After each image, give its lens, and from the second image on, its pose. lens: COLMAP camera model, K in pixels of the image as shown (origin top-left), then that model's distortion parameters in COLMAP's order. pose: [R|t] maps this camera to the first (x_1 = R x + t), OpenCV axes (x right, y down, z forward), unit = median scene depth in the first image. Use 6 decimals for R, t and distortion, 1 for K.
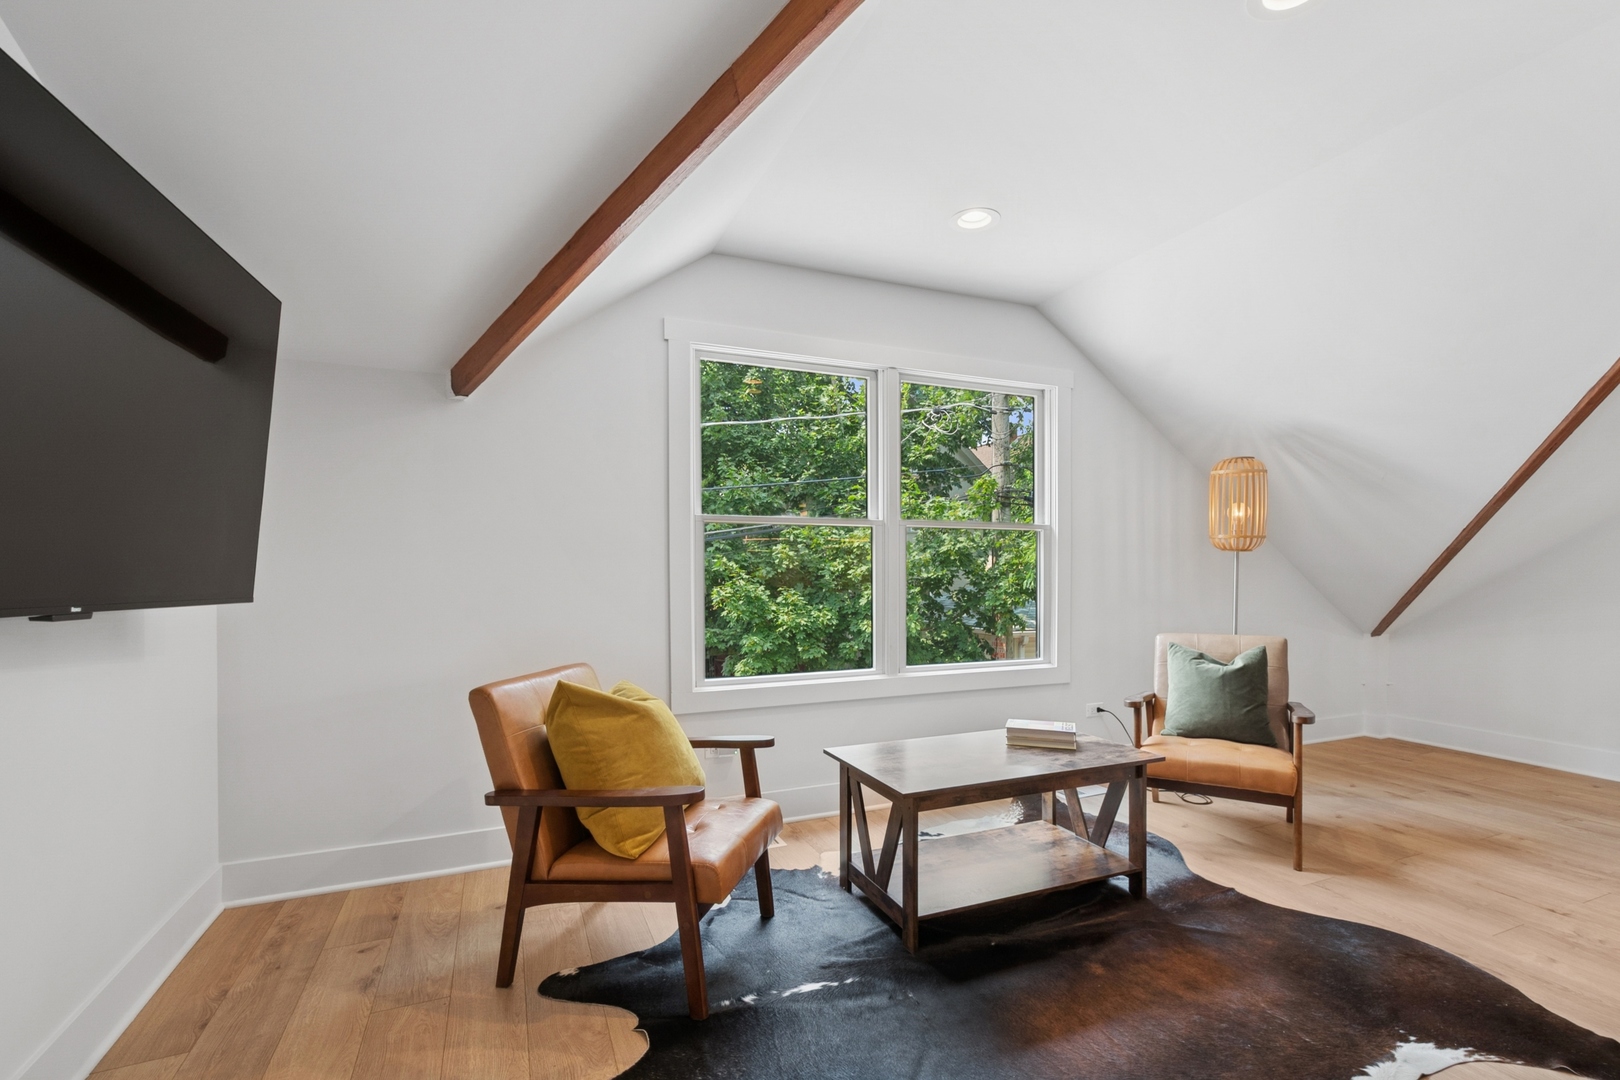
lens RADIAL K [[723.9, 0, 828.7], [0, 723.9, 572.9], [0, 0, 1]] dist [0.002690, 0.000440]
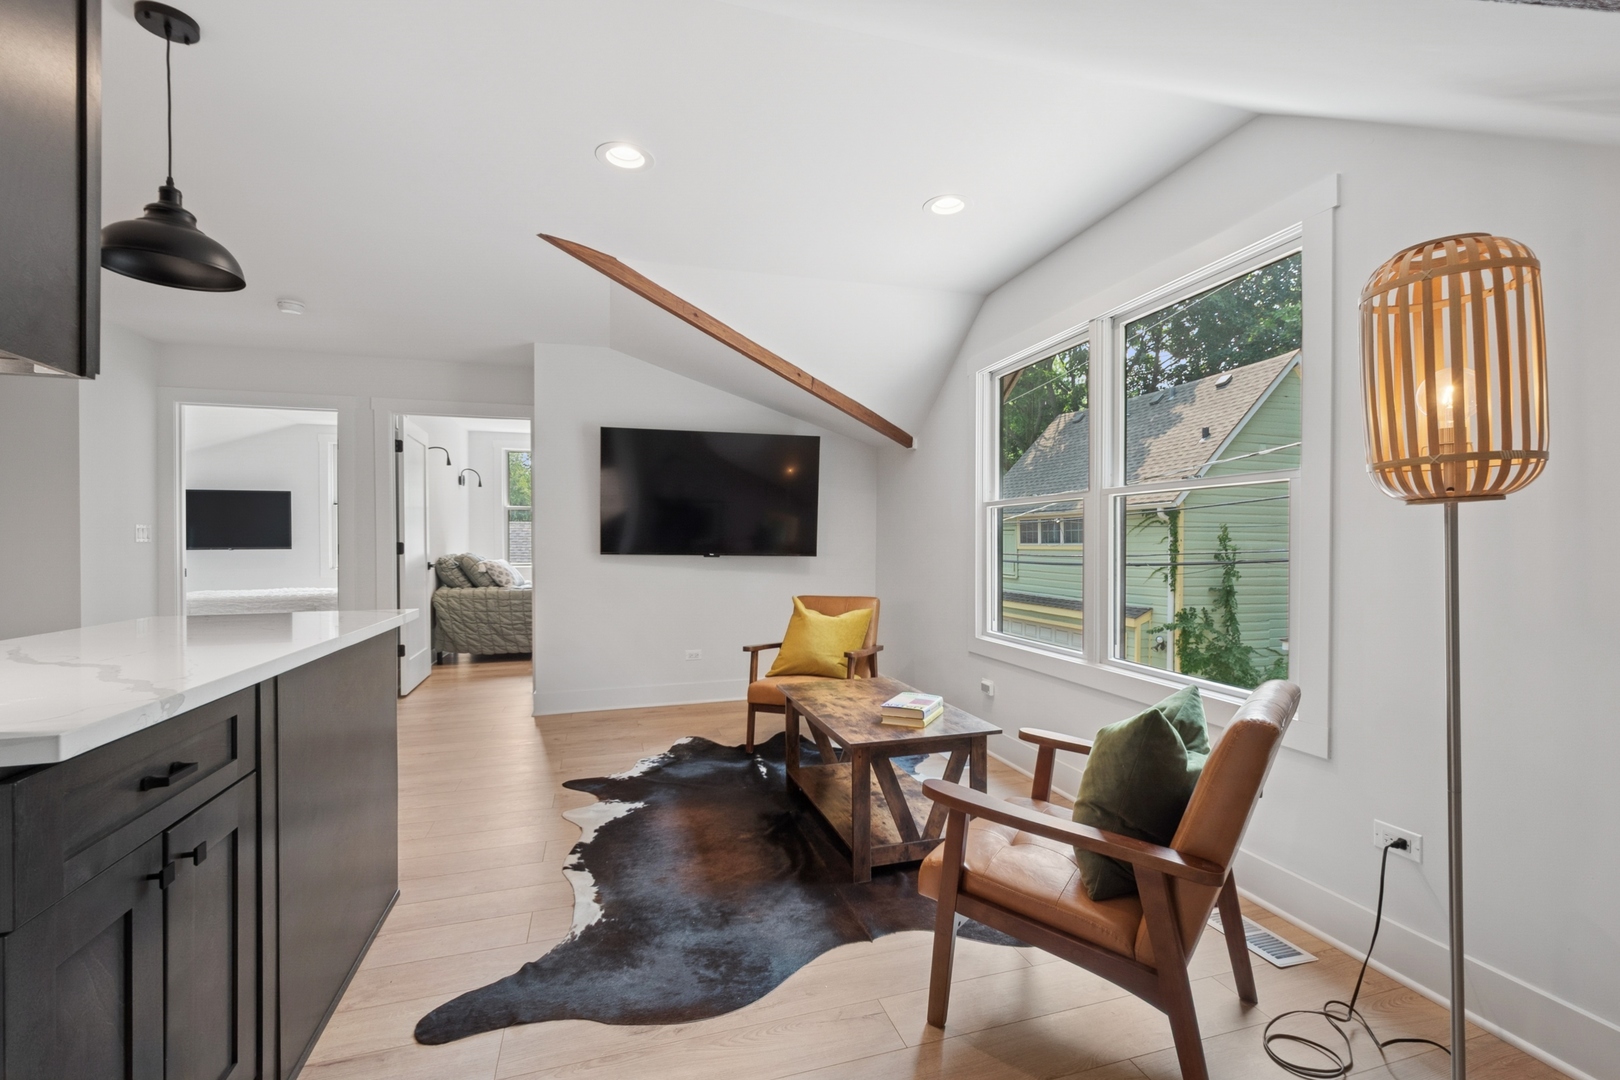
lens RADIAL K [[723.9, 0, 818.4], [0, 723.9, 545.9], [0, 0, 1]] dist [0.002690, 0.000440]
pose [[-0.122598, 0.010232, -0.992404, 1.414932], [-0.001567, 0.999944, 0.010503, -0.016605], [0.992455, 0.002843, -0.122575, 1.076879]]
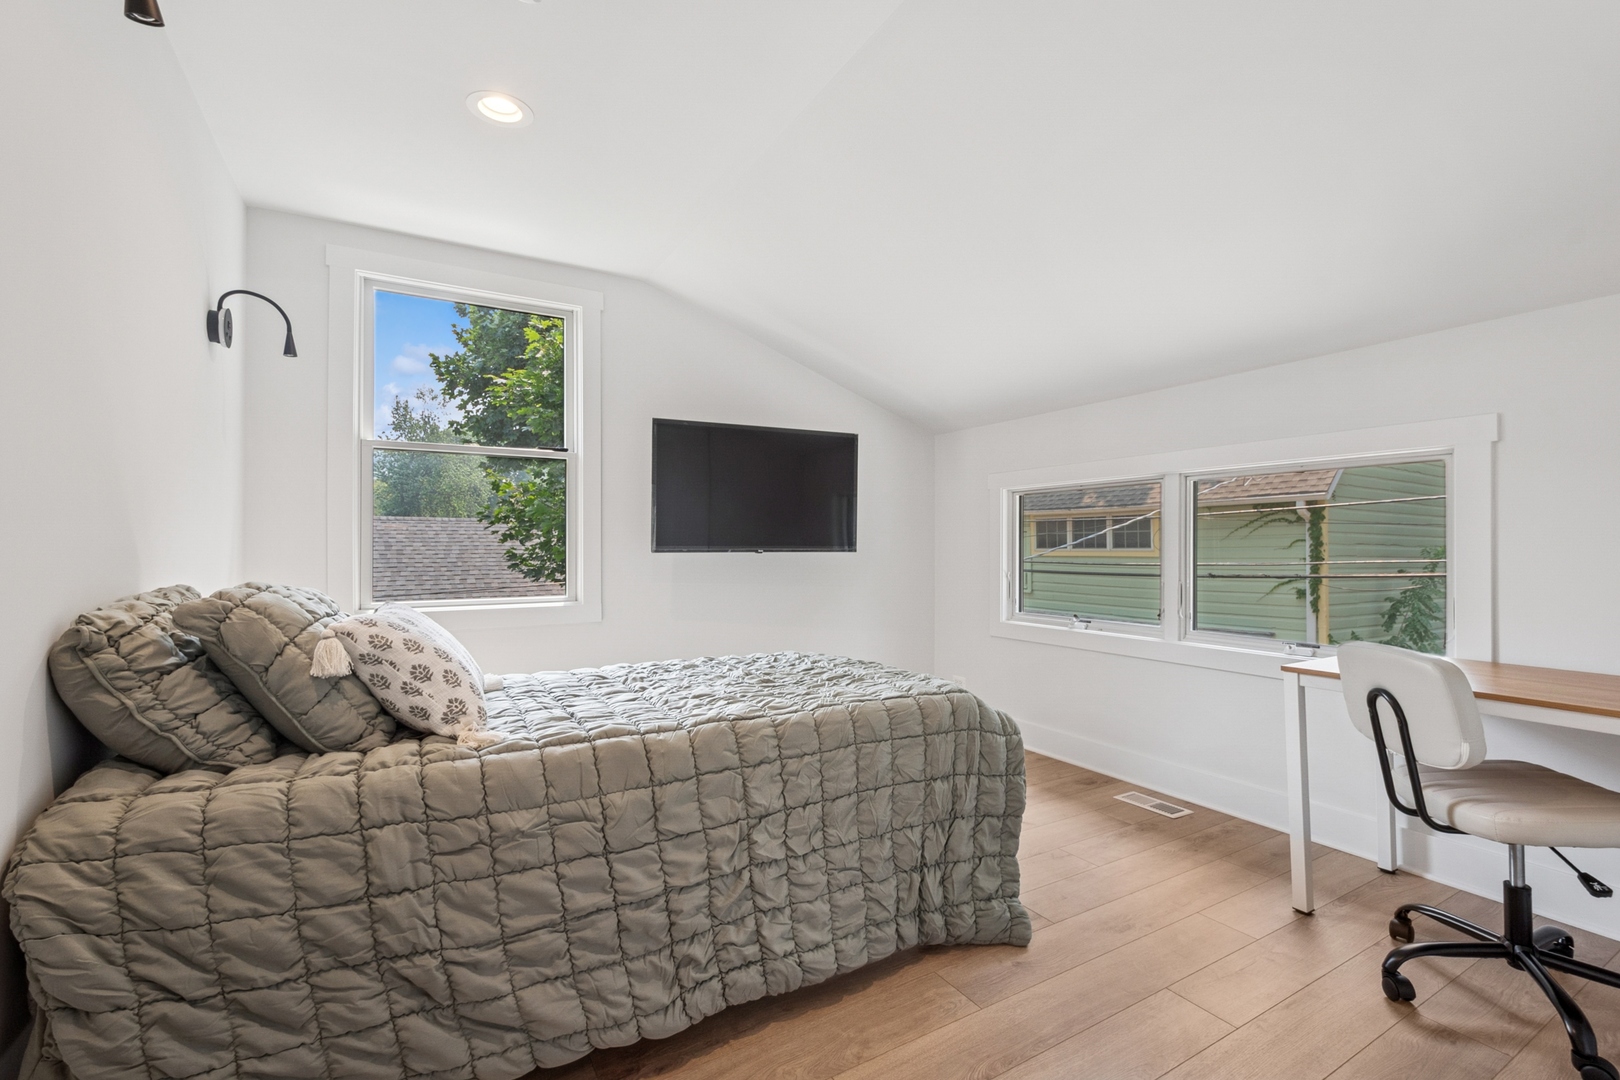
lens RADIAL K [[723.9, 0, 804.4], [0, 723.9, 538.1], [0, 0, 1]] dist [0.002690, 0.000440]
pose [[0.106067, -0.006646, -0.994337, 0.965572], [-0.005461, 0.999959, -0.007266, -0.011452], [0.994344, 0.006201, 0.106026, 0.780413]]
